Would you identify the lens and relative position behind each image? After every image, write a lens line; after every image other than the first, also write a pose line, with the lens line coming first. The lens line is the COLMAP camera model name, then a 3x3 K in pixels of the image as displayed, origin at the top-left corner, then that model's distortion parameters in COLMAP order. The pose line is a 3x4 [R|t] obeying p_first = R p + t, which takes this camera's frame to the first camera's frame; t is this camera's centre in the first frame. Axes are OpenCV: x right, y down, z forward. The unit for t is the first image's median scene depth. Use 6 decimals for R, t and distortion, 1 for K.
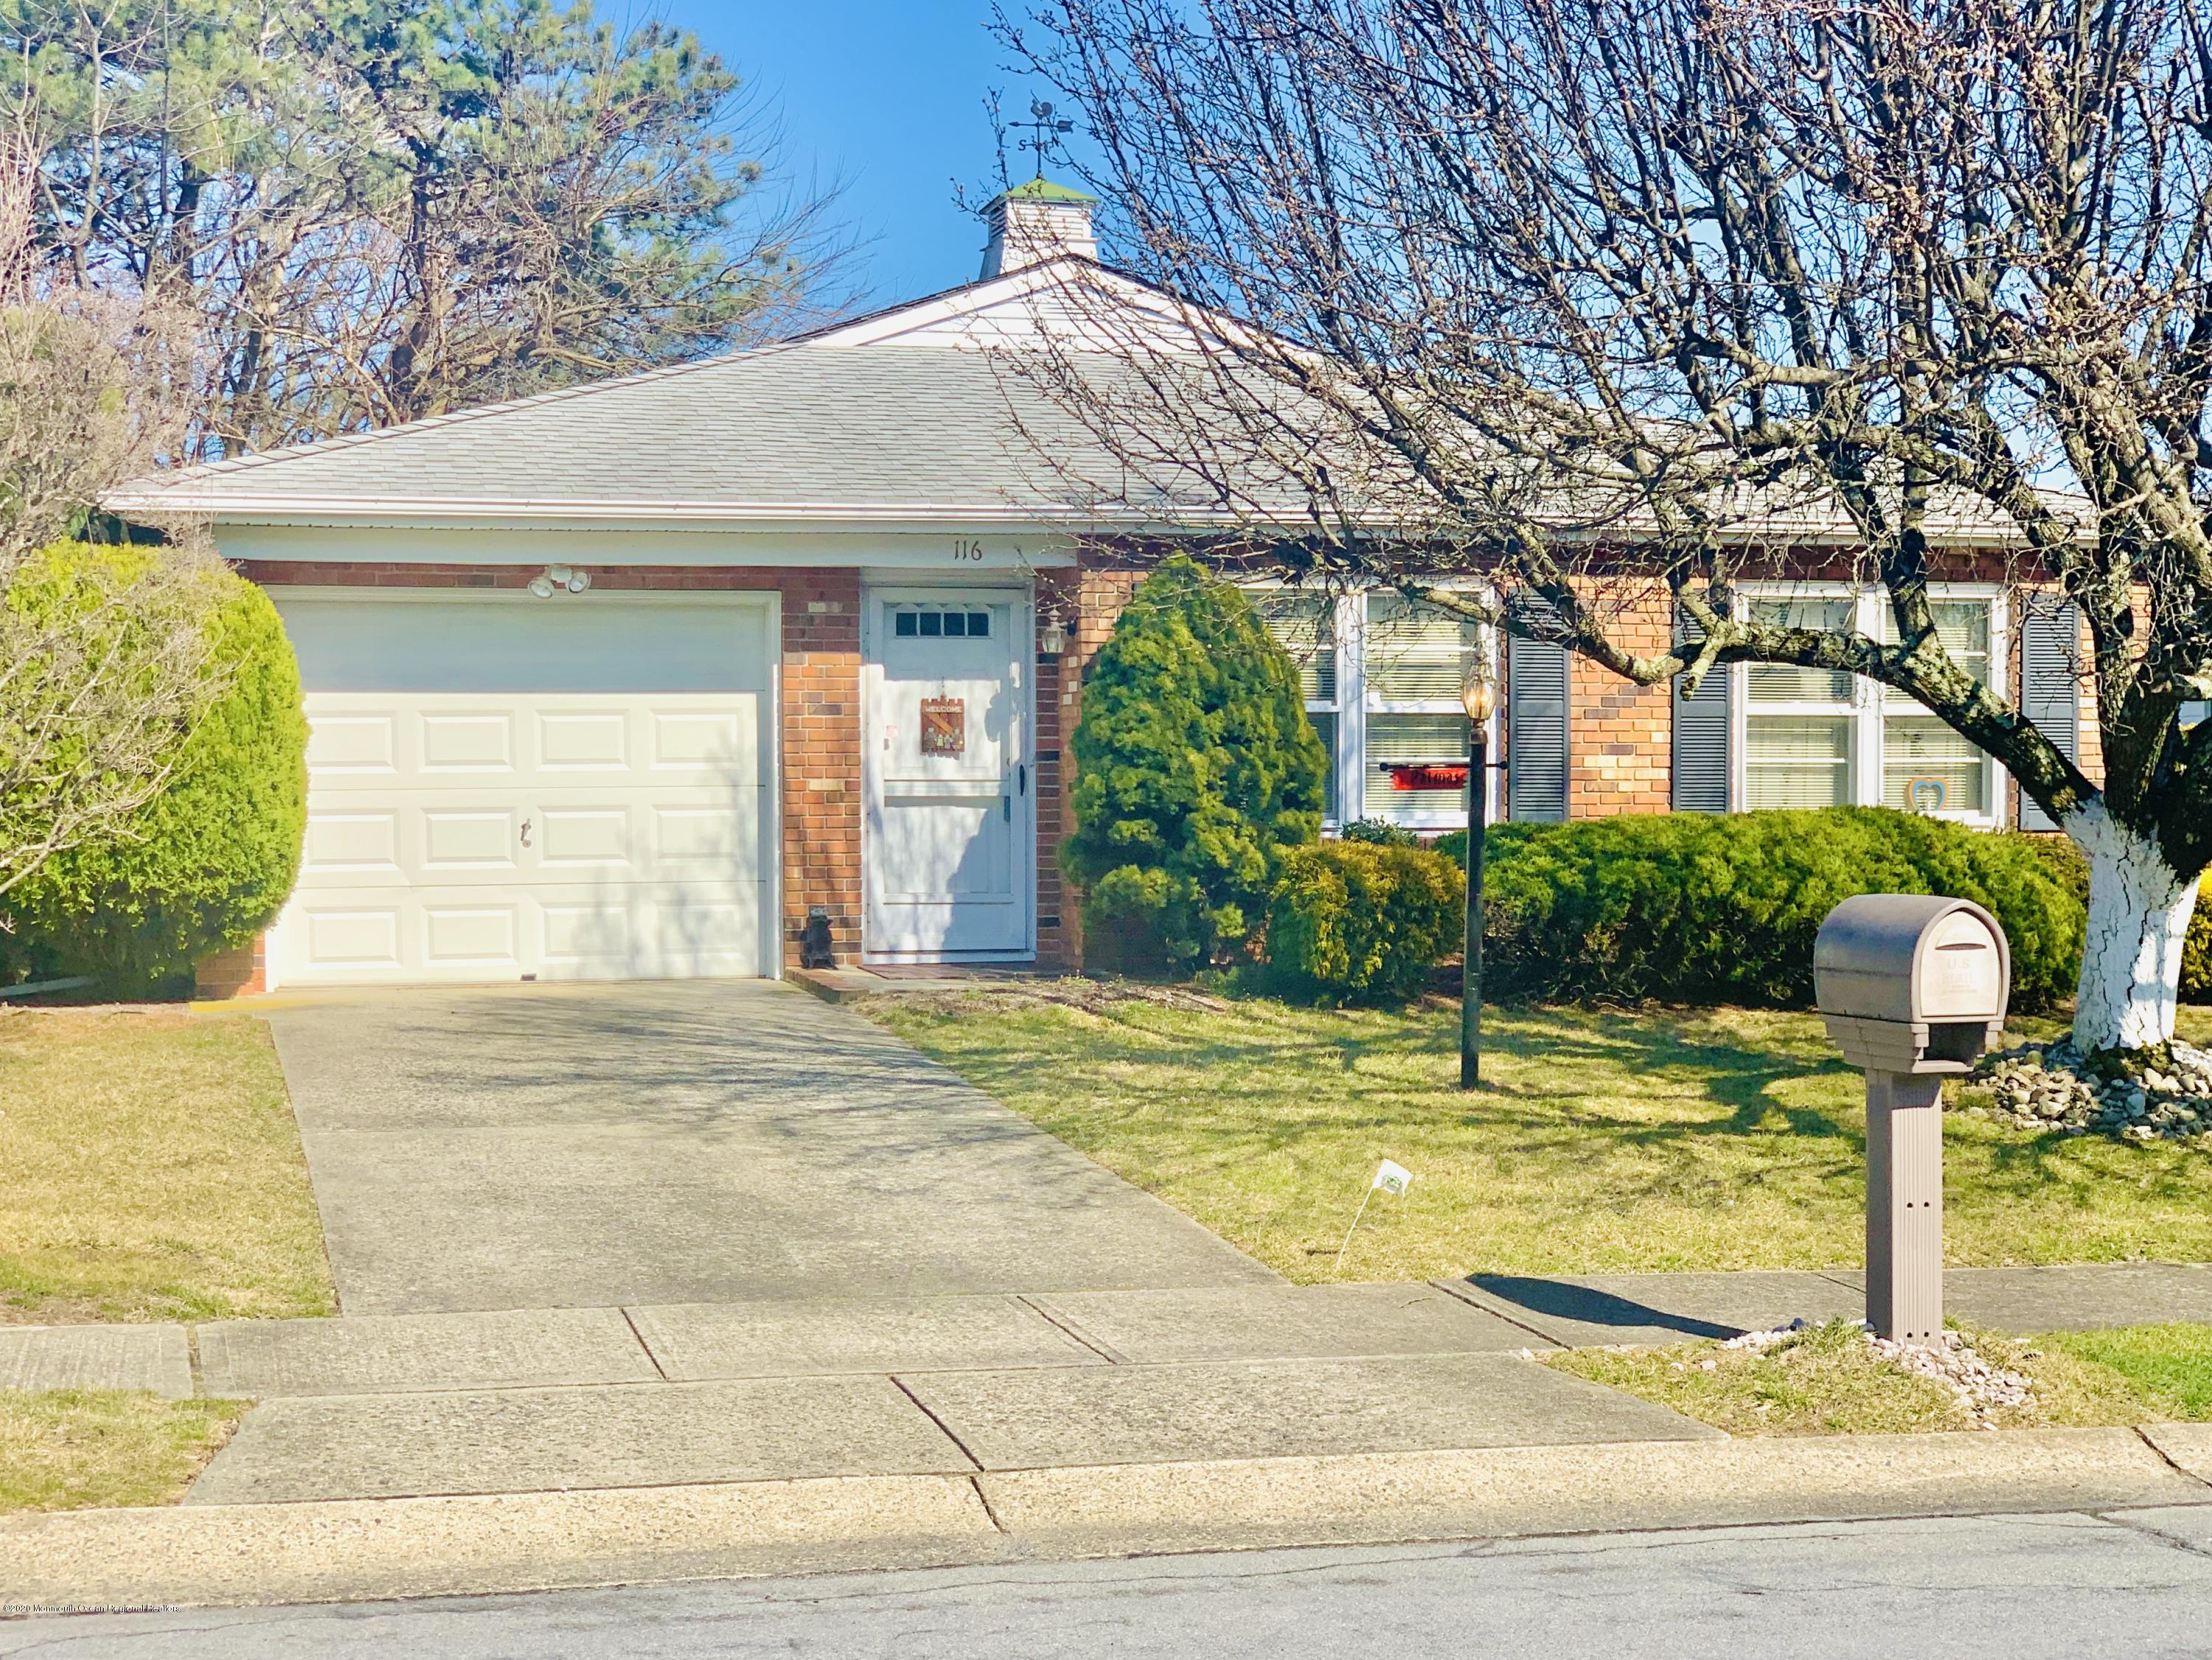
lens RADIAL K [[3418.0, 0, 1104.4], [0, 3418.0, 746.7], [0, 0, 1]] dist [-0.410439, 2.403585]
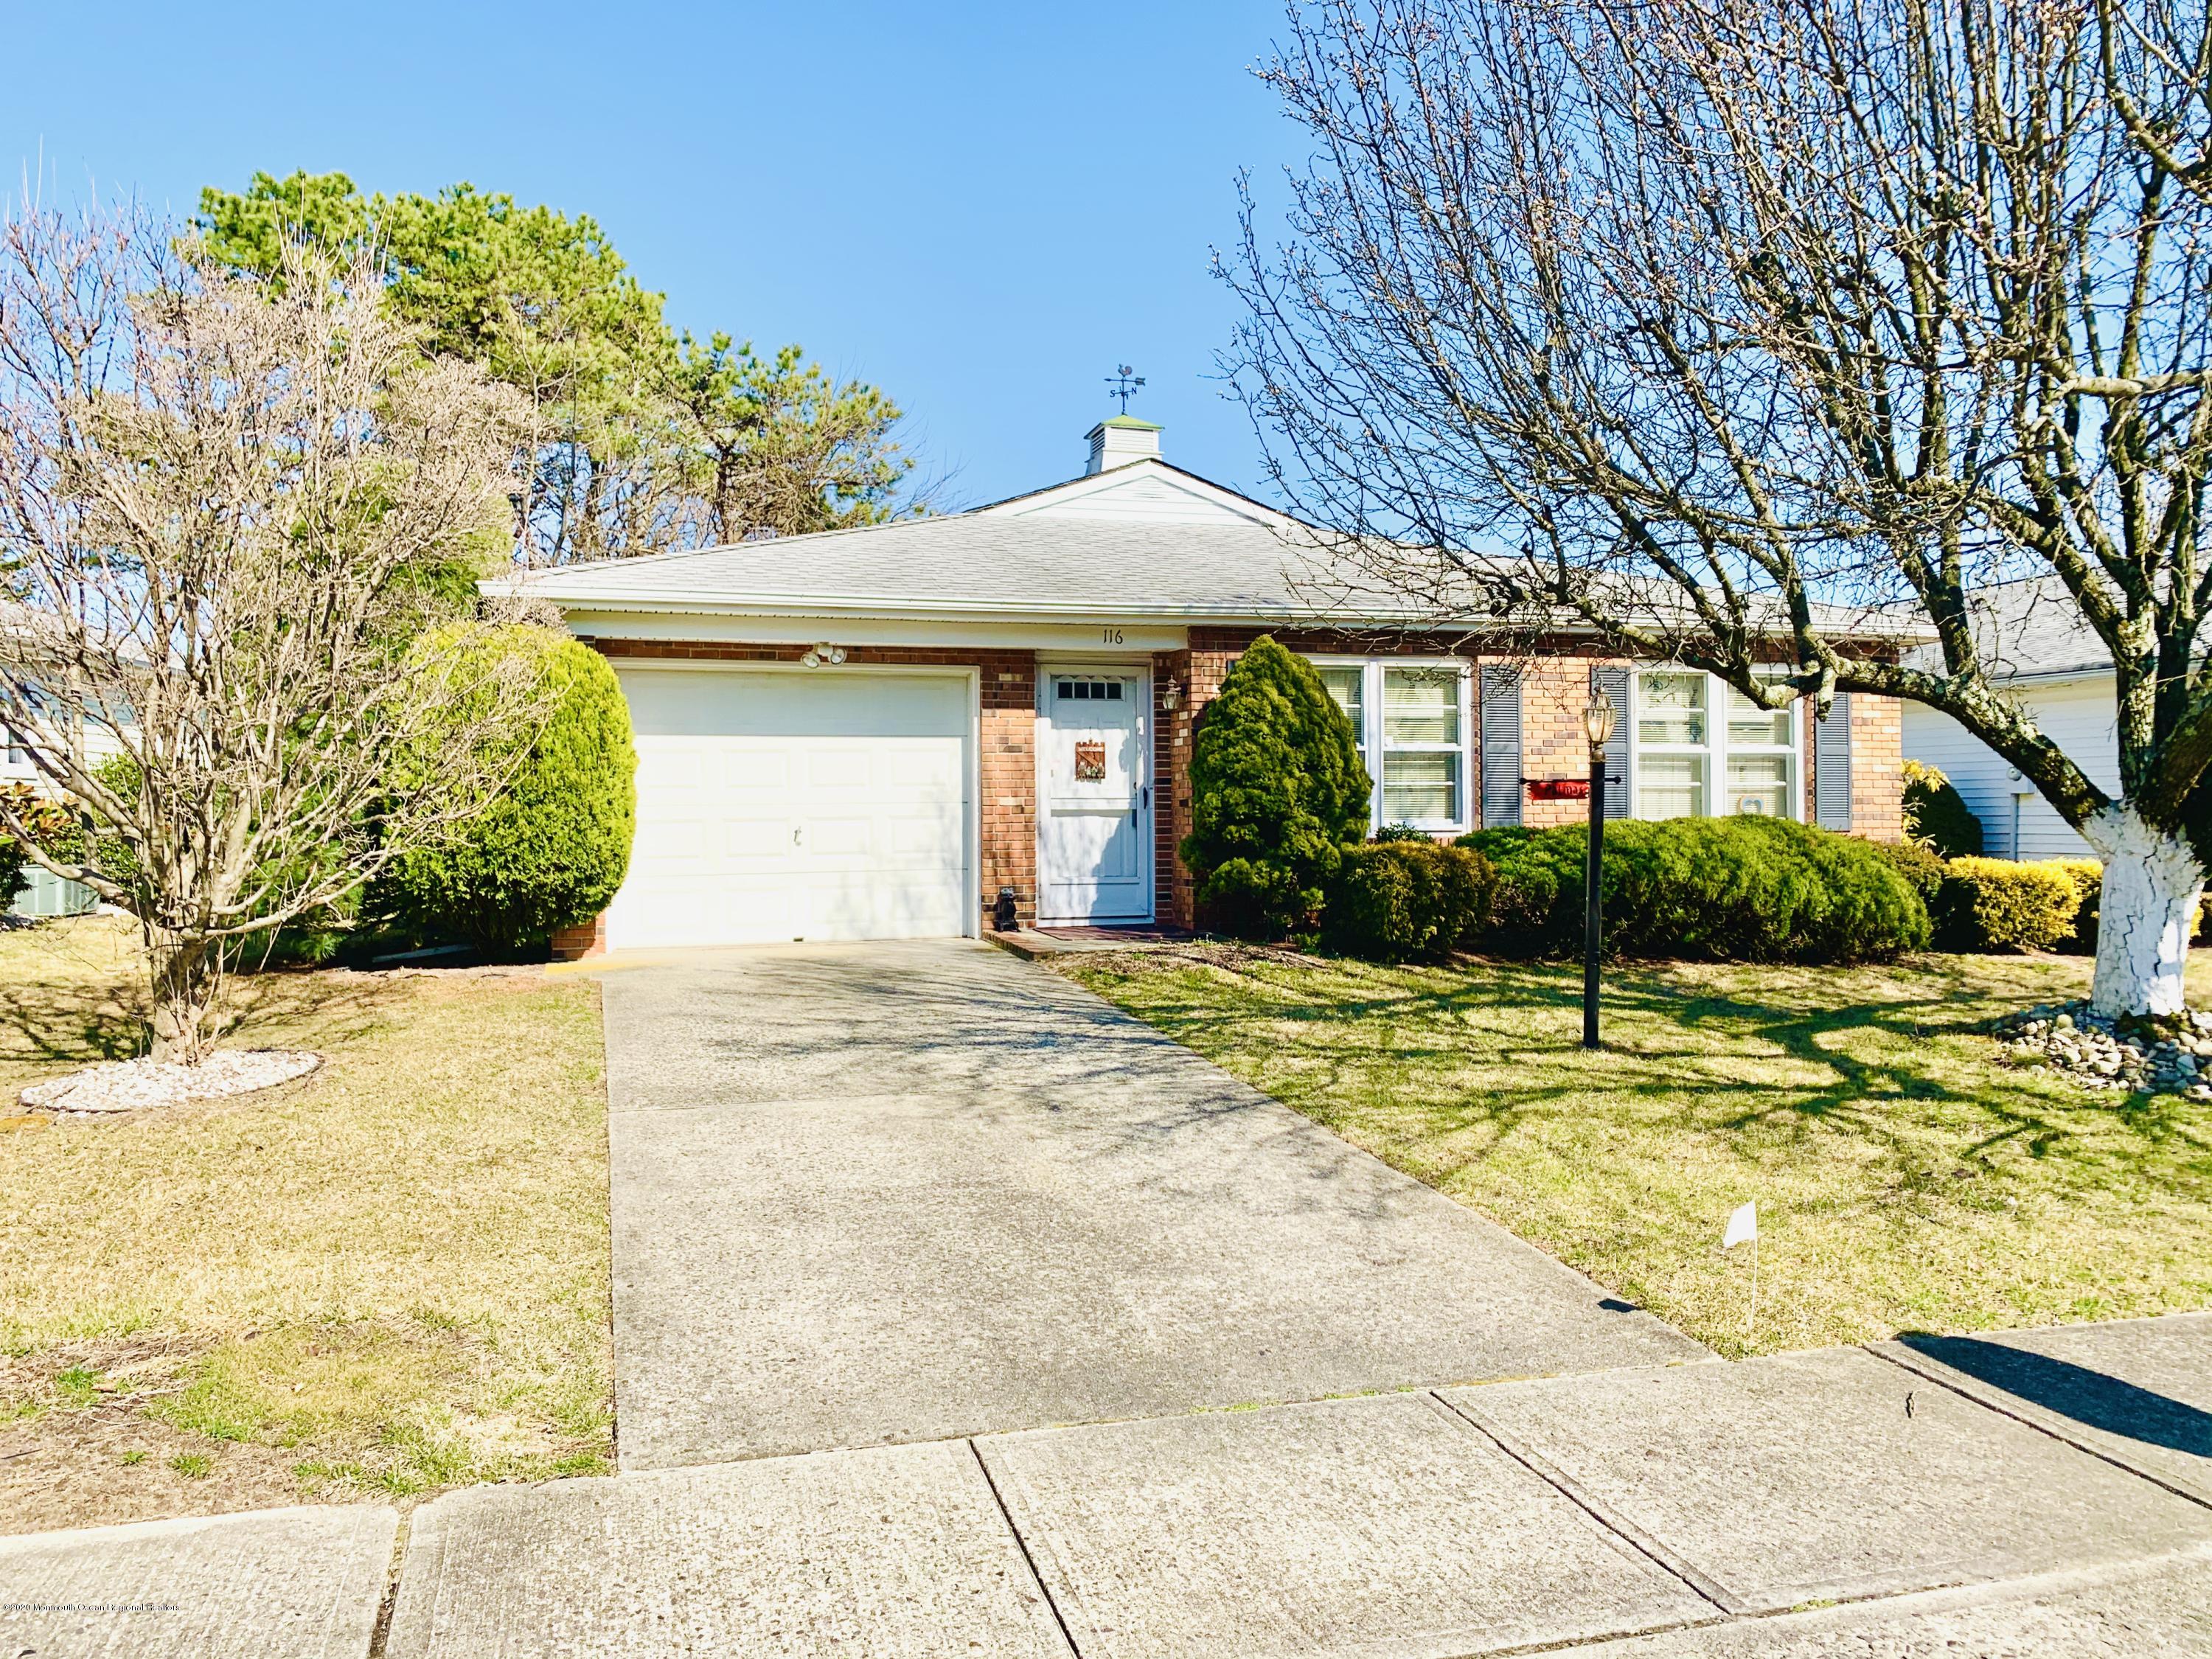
lens RADIAL K [[1710.8, 0, 1107.2], [0, 1710.8, 703.4], [0, 0, 1]] dist [-0.038722, -0.000874]
pose [[0.999748, -0.000520, 0.022434, -0.062632], [0.001628, 0.998778, -0.049400, 0.005990], [-0.022381, 0.049424, 0.998527, 0.306762]]
